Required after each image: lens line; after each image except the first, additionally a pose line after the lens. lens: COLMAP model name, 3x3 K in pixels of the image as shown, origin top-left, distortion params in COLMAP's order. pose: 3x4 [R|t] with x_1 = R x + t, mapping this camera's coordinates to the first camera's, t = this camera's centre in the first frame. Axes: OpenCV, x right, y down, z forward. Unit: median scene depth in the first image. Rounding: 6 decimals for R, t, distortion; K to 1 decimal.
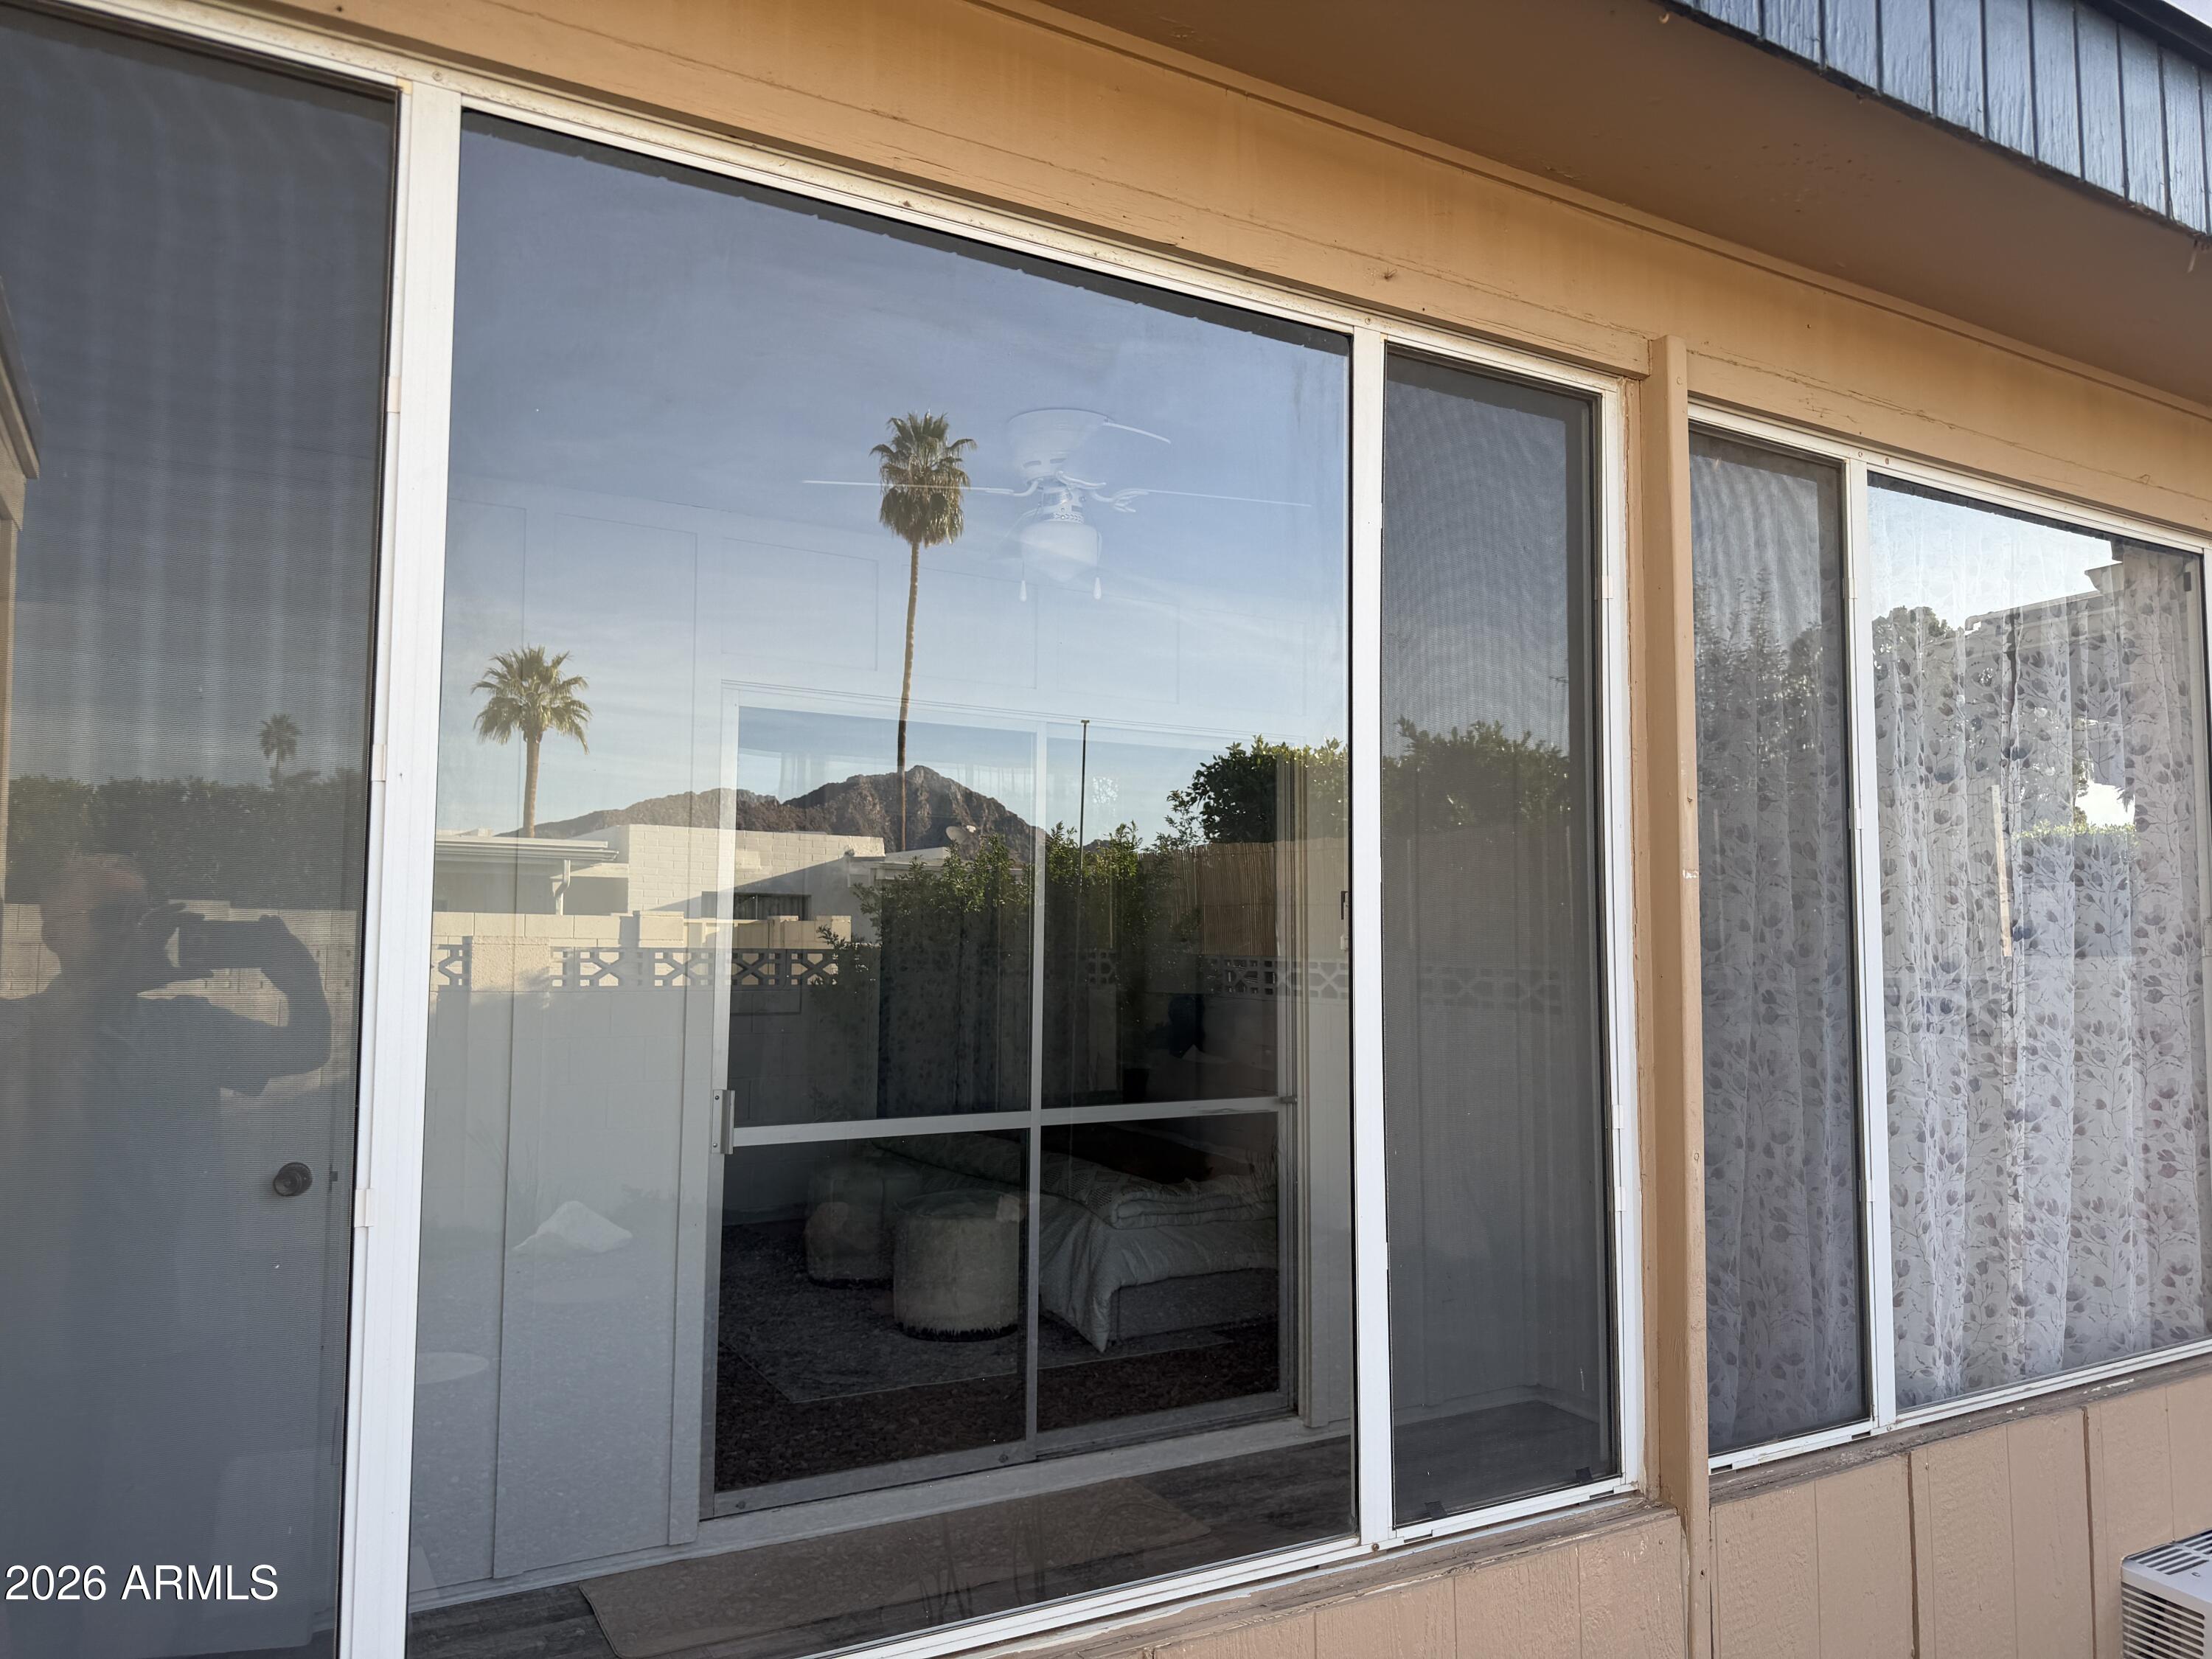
lens RADIAL K [[1596.9, 0, 1106.0], [0, 1596.9, 829.5], [0, 0, 1]] dist [0.180733, -0.000042]
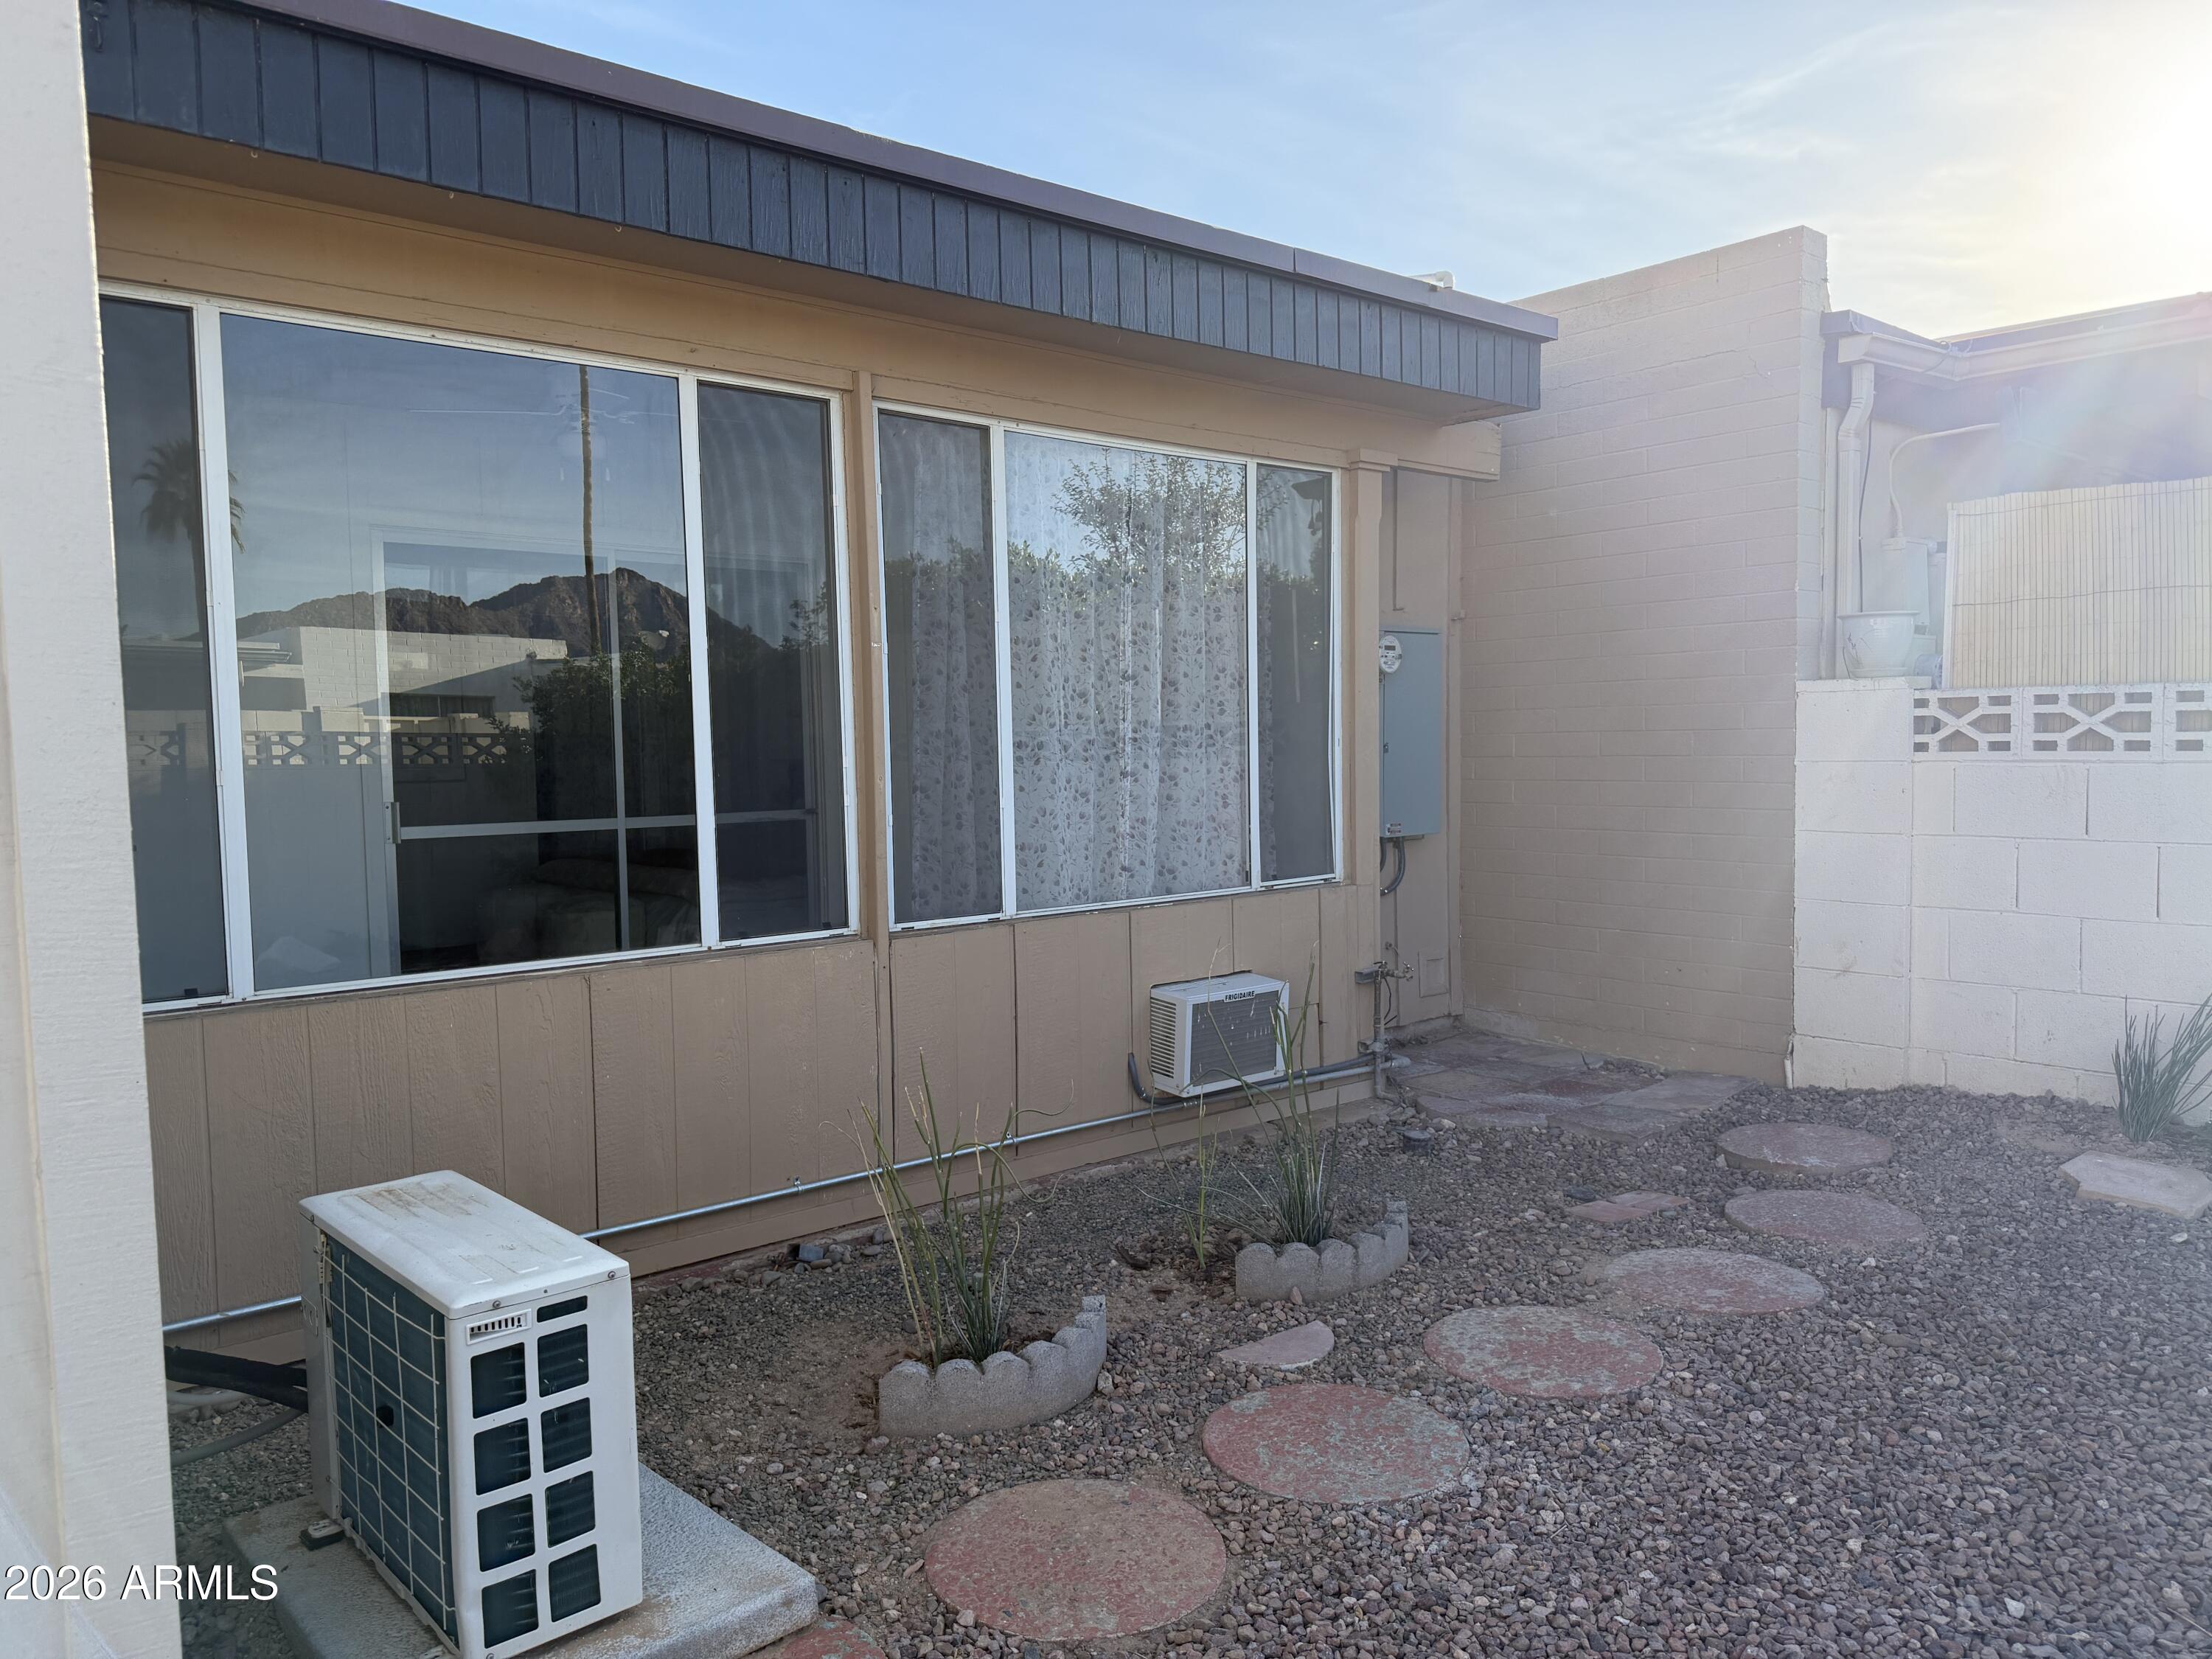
lens RADIAL K [[1617.2, 0, 1099.4], [0, 1617.2, 861.1], [0, 0, 1]] dist [0.059000, 0.001365]
pose [[0.986535, -0.032752, 0.160237, 0.164606], [0.009790, 0.989813, 0.142038, 0.006158], [-0.163257, -0.138557, 0.976806, -0.590963]]
